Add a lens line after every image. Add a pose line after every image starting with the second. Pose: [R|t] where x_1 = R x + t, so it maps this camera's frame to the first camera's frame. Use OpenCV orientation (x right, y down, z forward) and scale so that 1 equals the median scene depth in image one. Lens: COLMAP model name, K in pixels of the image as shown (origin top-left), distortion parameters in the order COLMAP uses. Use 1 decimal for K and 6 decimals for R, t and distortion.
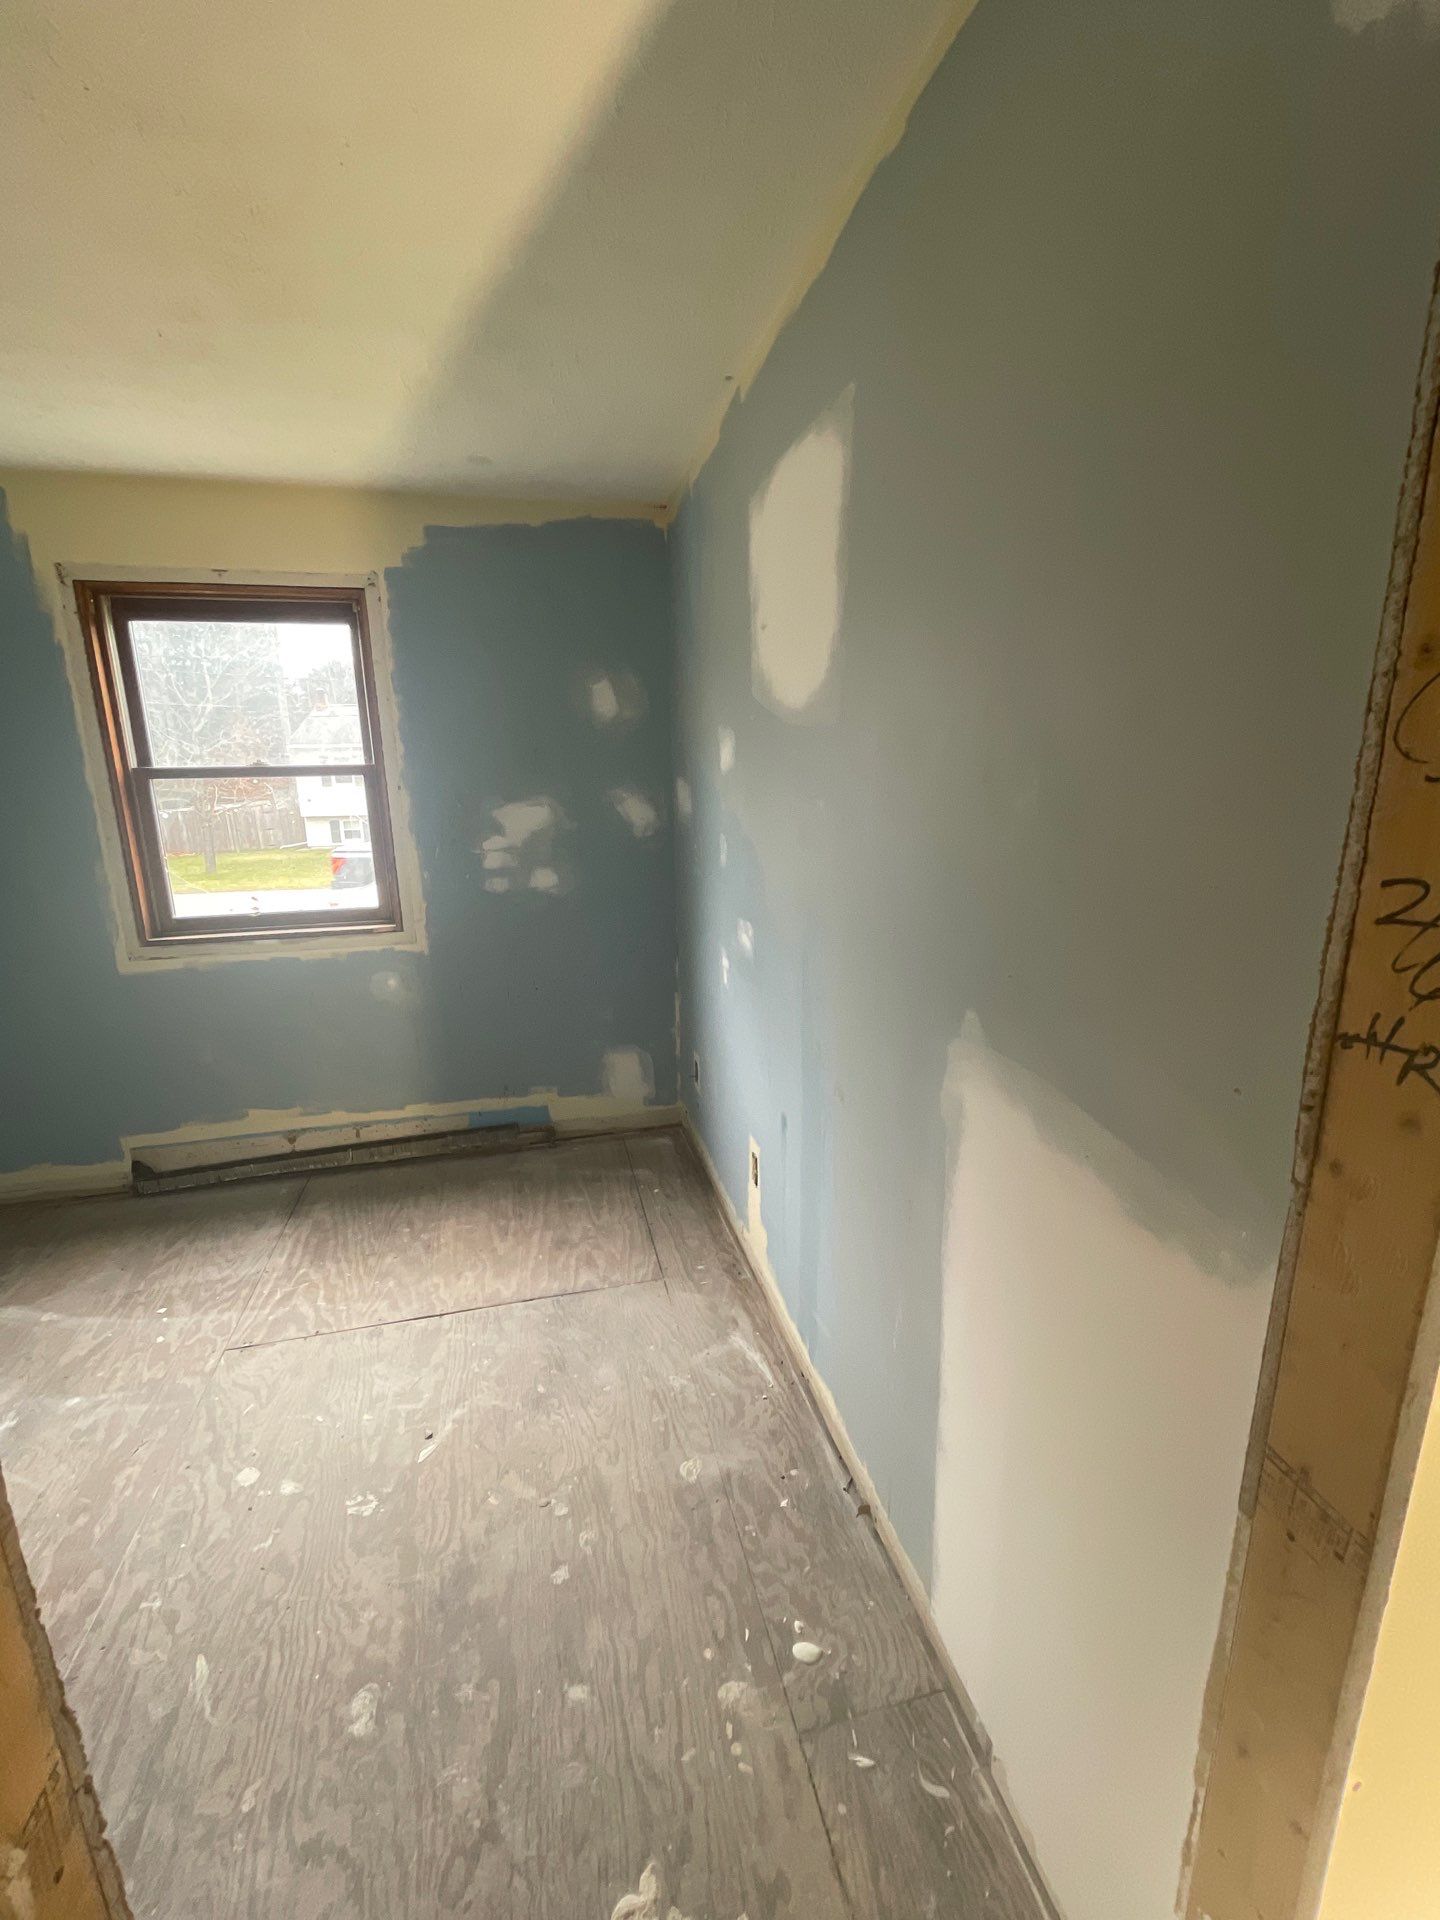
lens RADIAL K [[812.6, 0, 733.8], [0, 812.6, 957.3], [0, 0, 1]] dist [-0.004161, 0.000200]
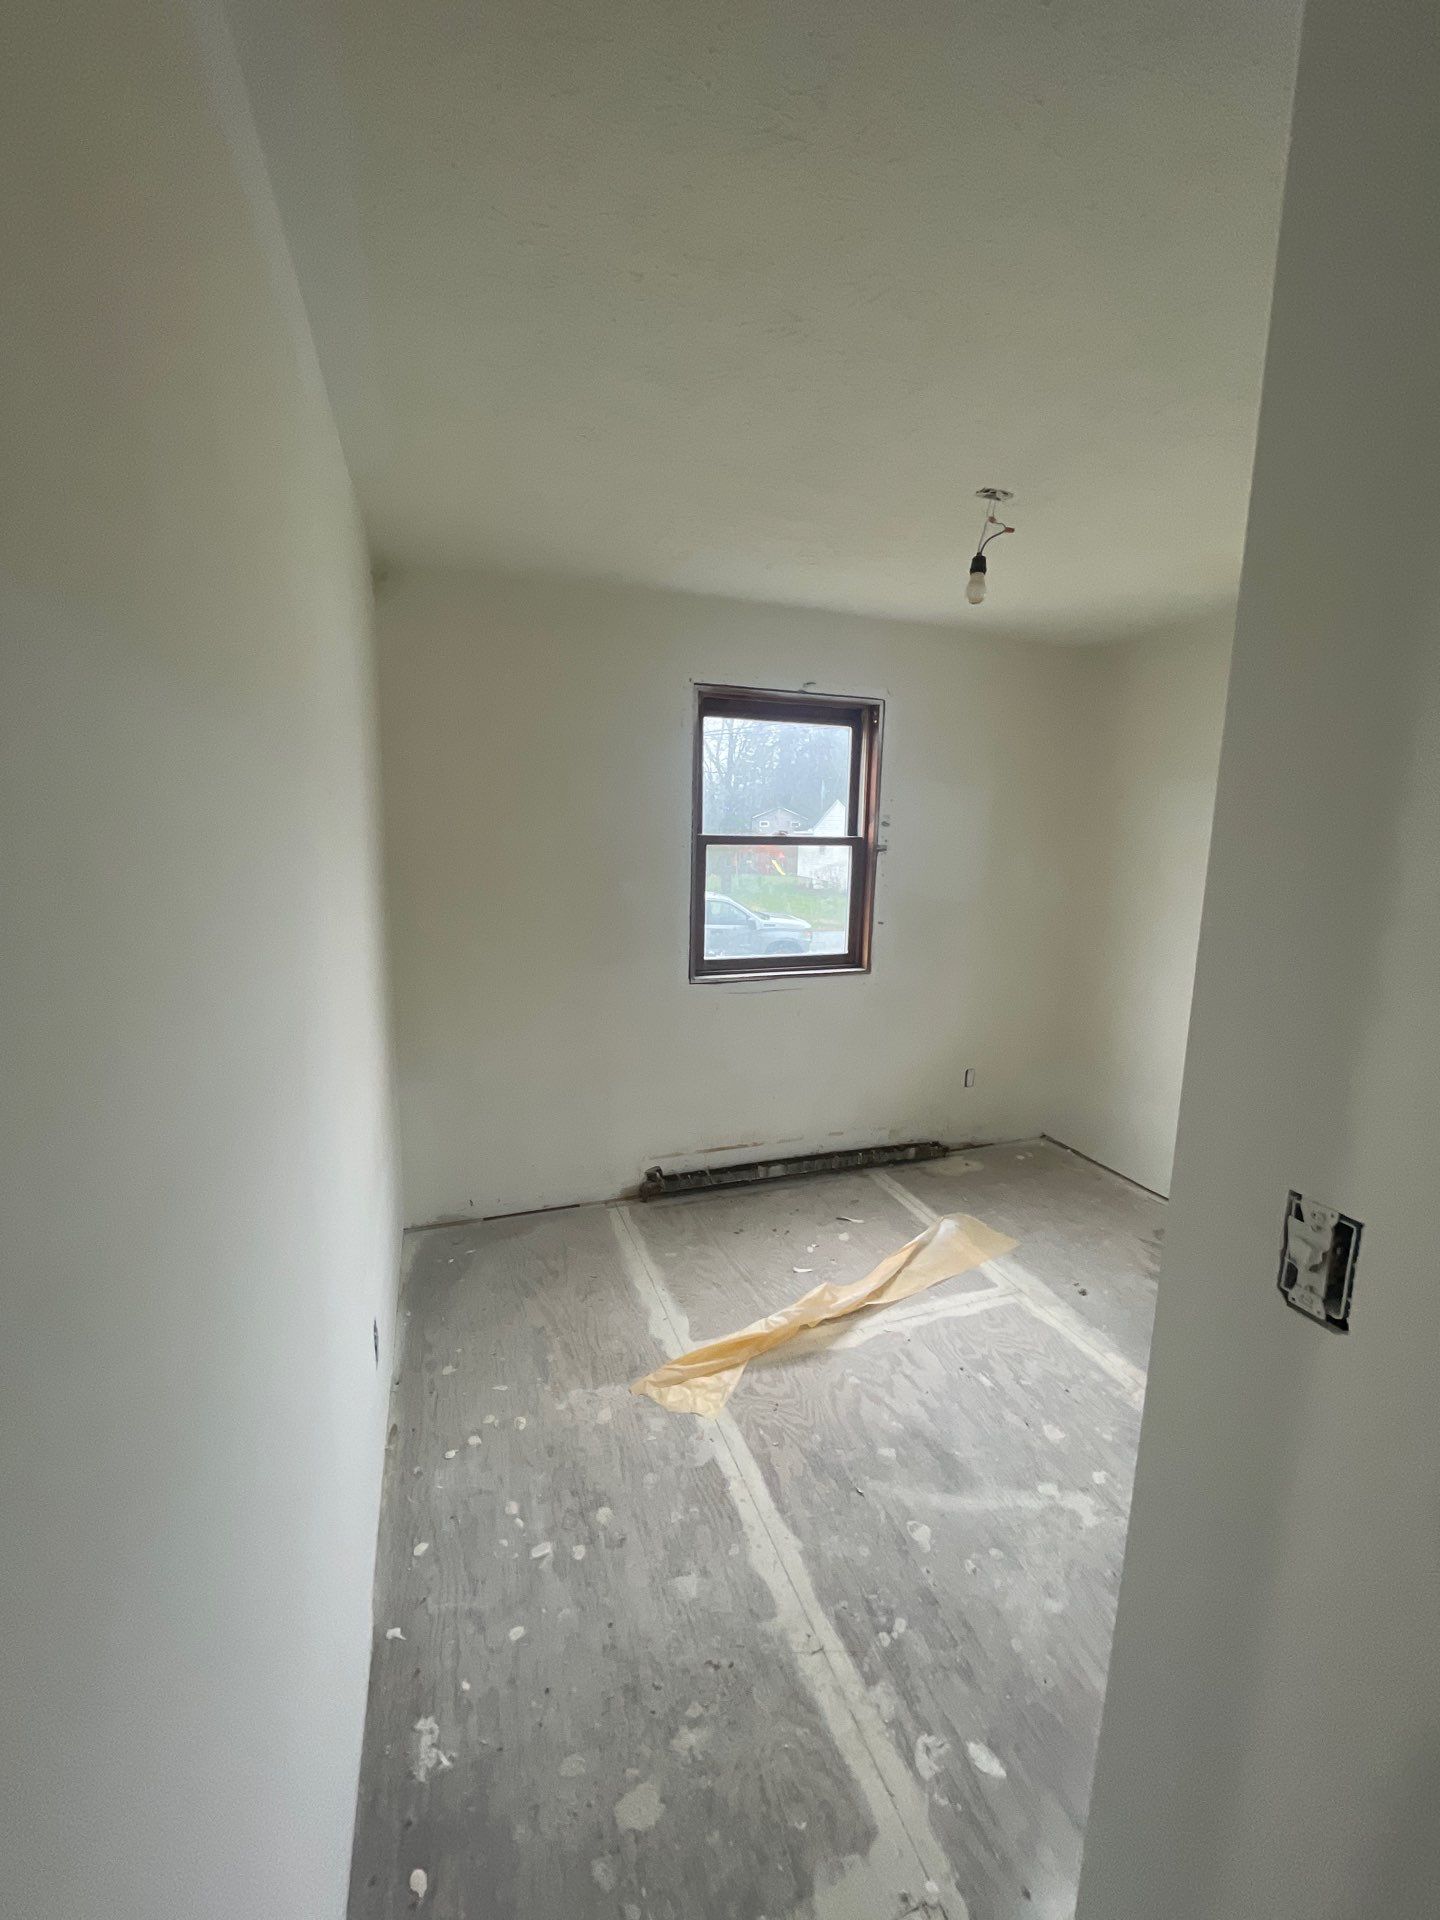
lens RADIAL K [[772.2, 0, 729.1], [0, 772.2, 960.1], [0, 0, 1]] dist [-0.003456, 0.000063]
pose [[0.993013, 0.013992, 0.117173, -1.015589], [-0.006719, 0.998039, -0.062234, 0.027989], [-0.117814, 0.061012, 0.991160, -0.158351]]
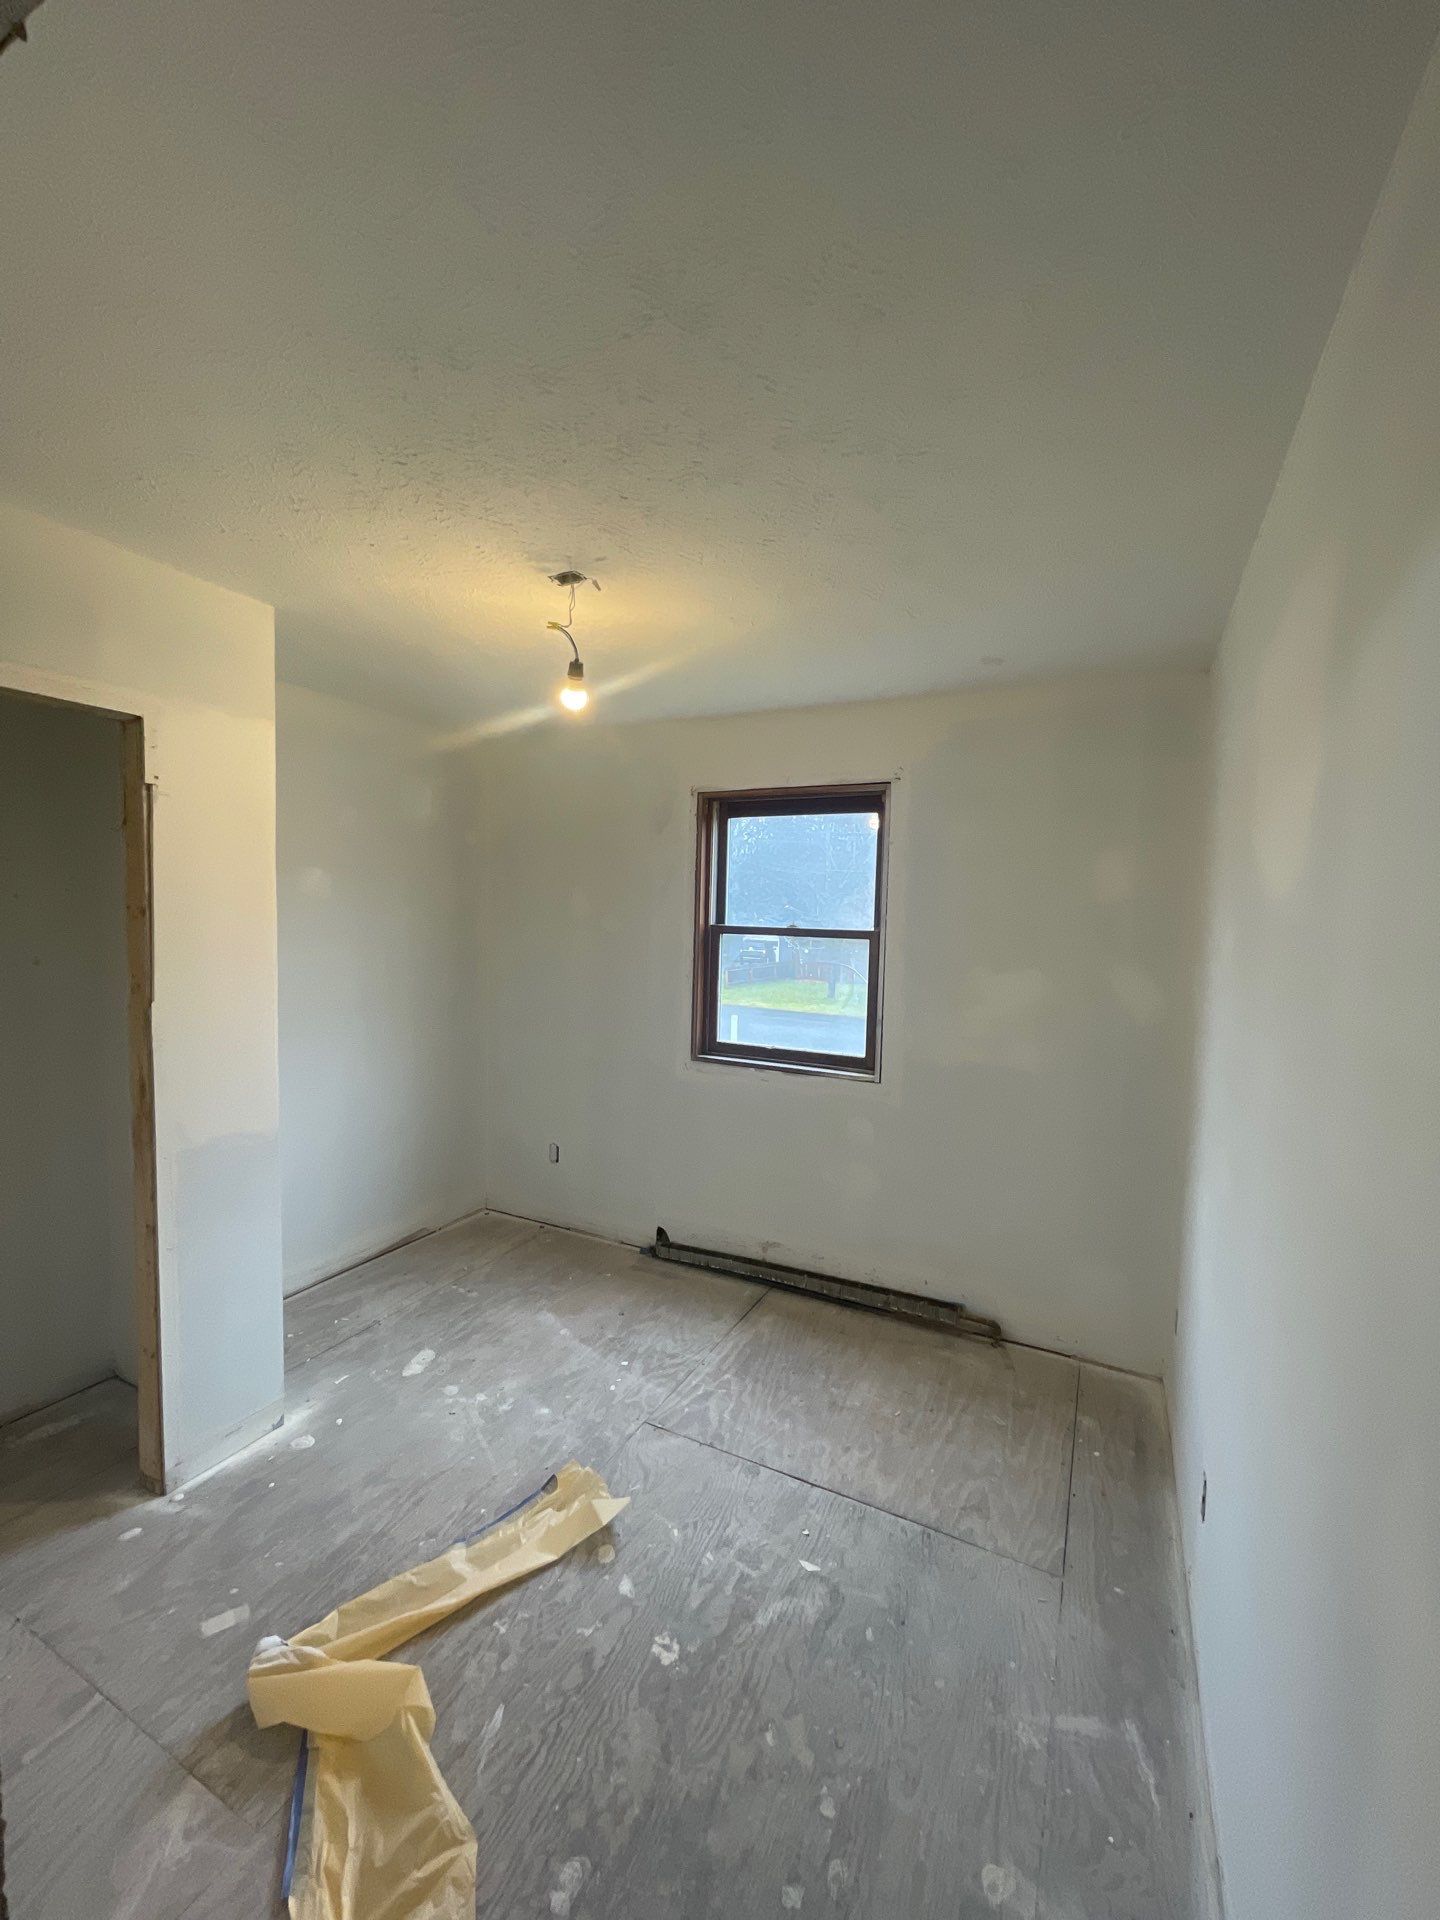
lens RADIAL K [[772.2, 0, 712.4], [0, 772.2, 959.5], [0, 0, 1]] dist [-0.003456, 0.000063]
pose [[0.755009, 0.069670, -0.652003, 0.101594], [-0.187660, 0.975707, -0.113049, -0.045908], [0.628287, 0.207708, 0.749742, 0.087554]]
